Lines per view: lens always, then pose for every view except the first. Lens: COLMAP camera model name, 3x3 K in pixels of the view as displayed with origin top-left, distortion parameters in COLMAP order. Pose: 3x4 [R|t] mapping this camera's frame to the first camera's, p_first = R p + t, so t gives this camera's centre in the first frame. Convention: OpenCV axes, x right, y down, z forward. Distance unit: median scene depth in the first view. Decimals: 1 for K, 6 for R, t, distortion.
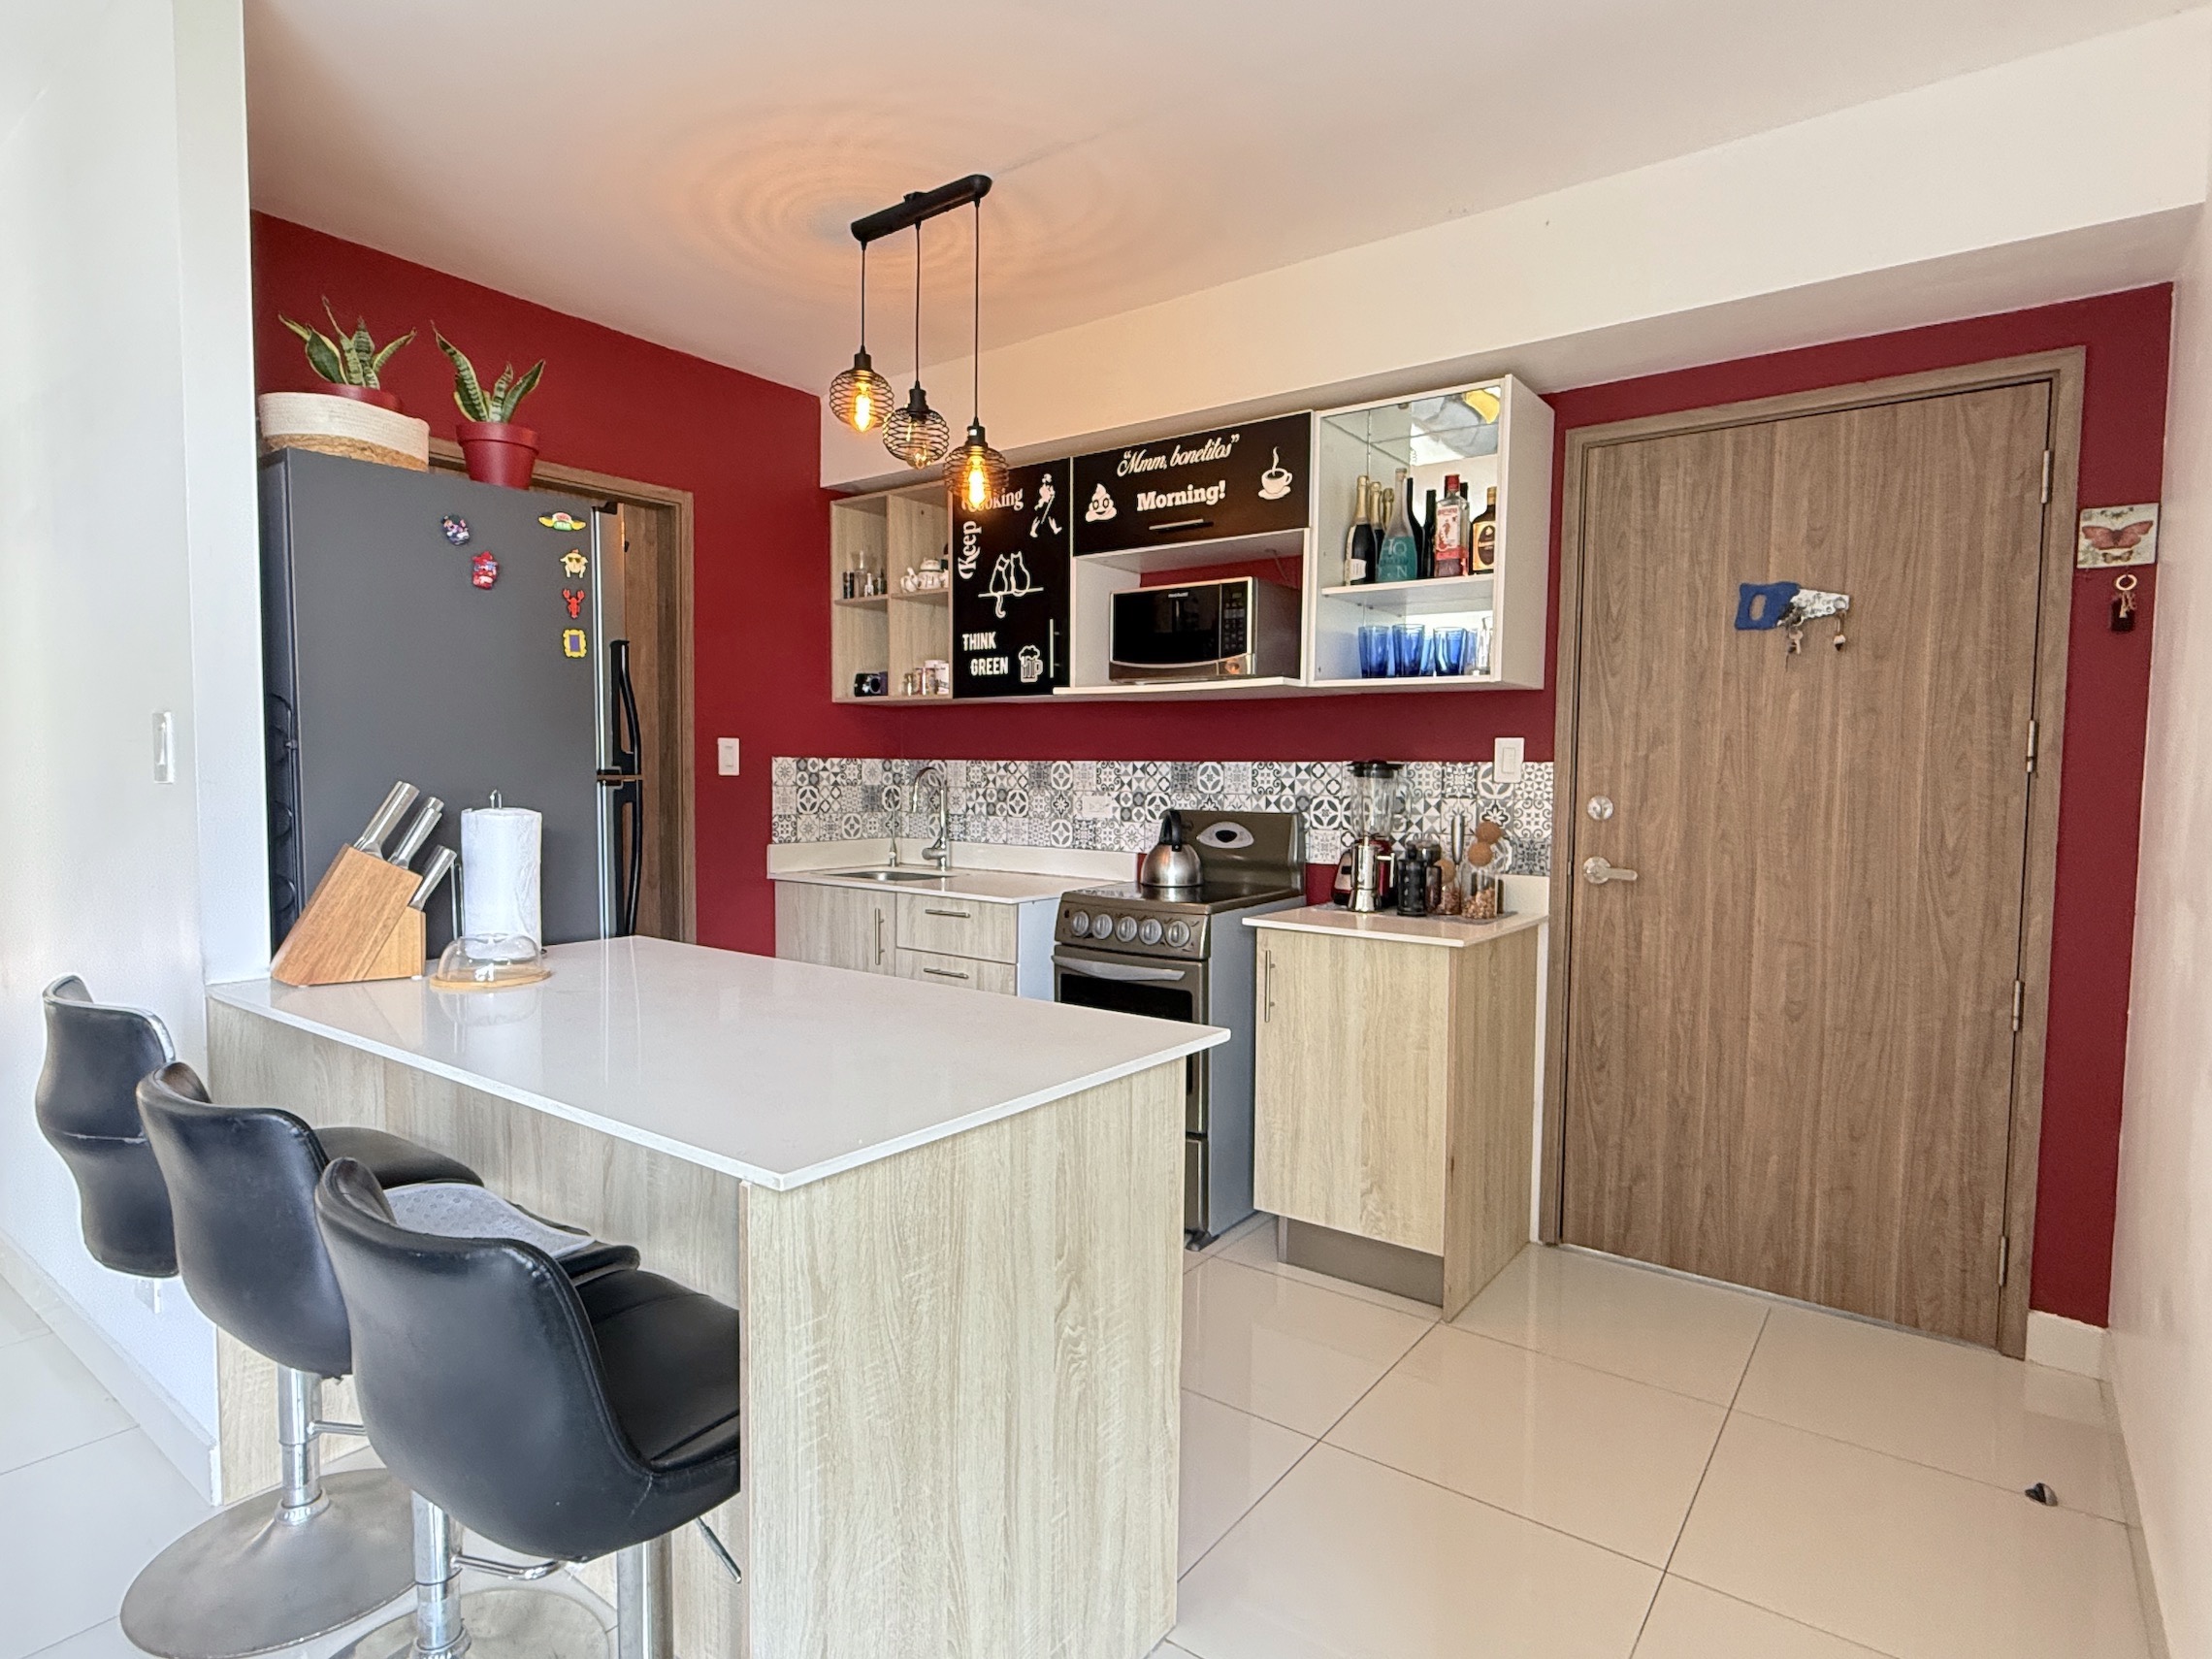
lens RADIAL K [[1169.8, 0, 1106.0], [0, 1169.8, 829.5], [0, 0, 1]] dist [0.000911, -0.000007]
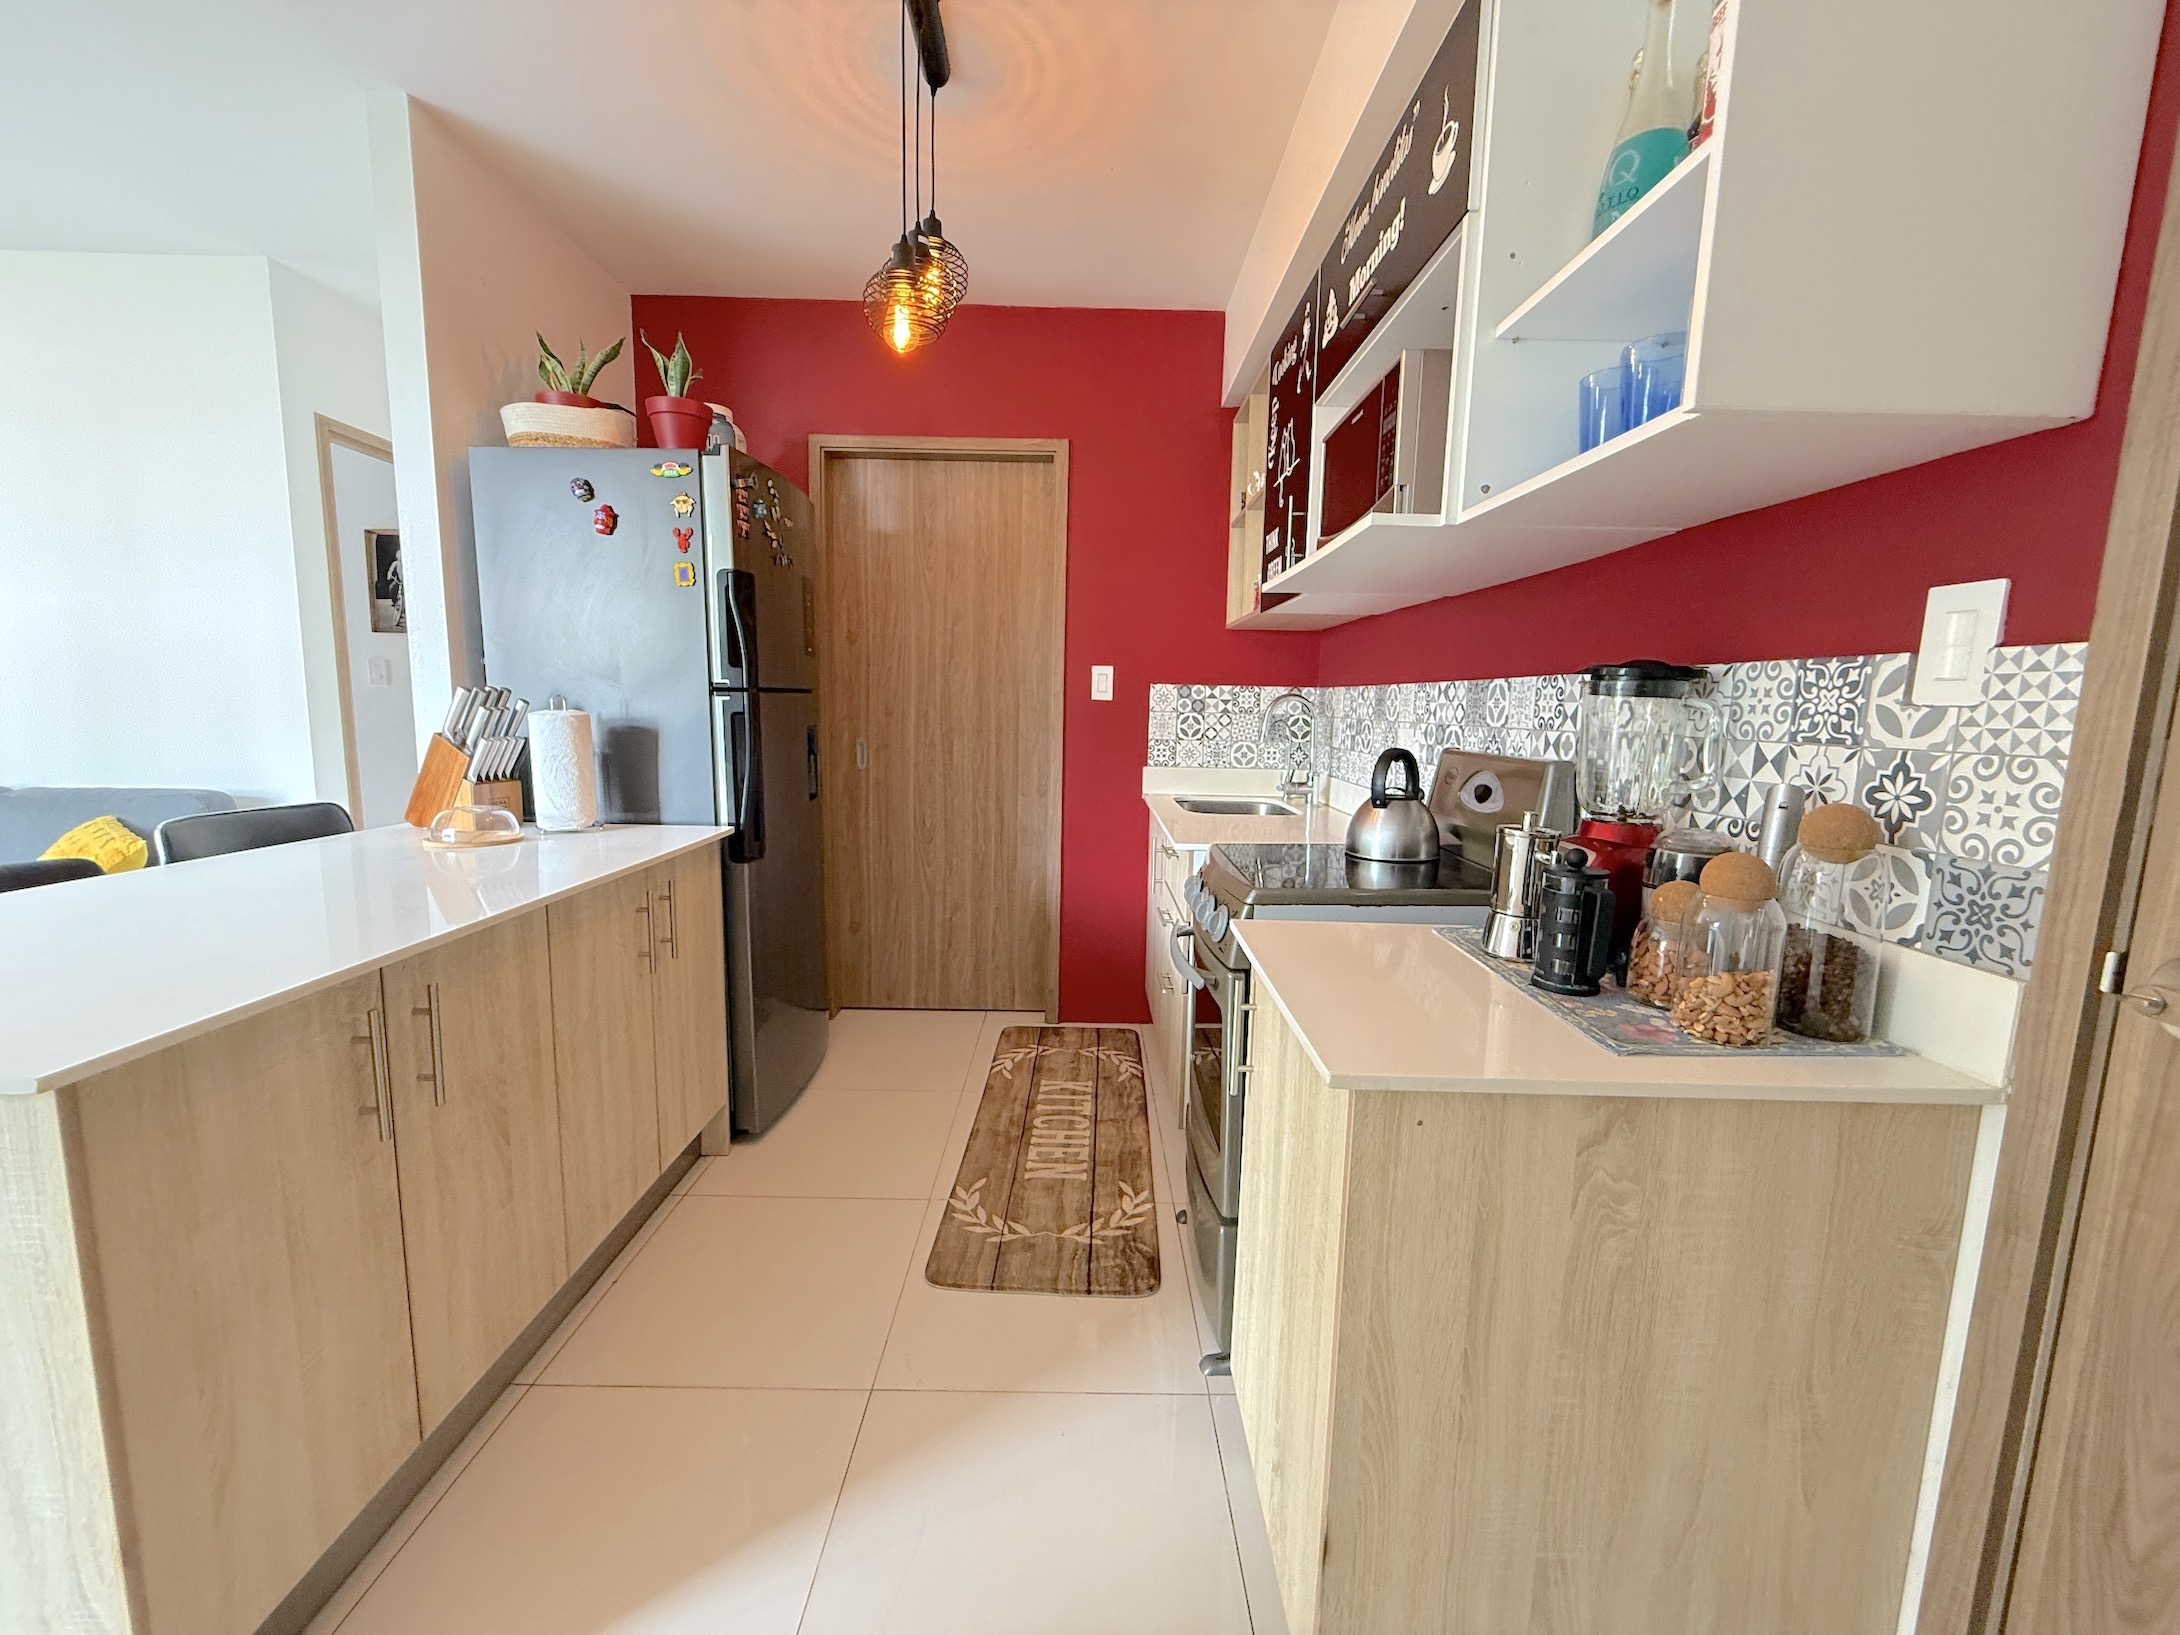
lens RADIAL K [[870.4, 0, 1090.0], [0, 870.4, 817.5], [0, 0, 1]] dist [-0.000262, -0.000032]
pose [[0.600924, 0.108062, -0.791968, 0.384912], [-0.056626, 0.994085, 0.092675, -0.014453], [0.797298, -0.010844, 0.603489, 0.588875]]
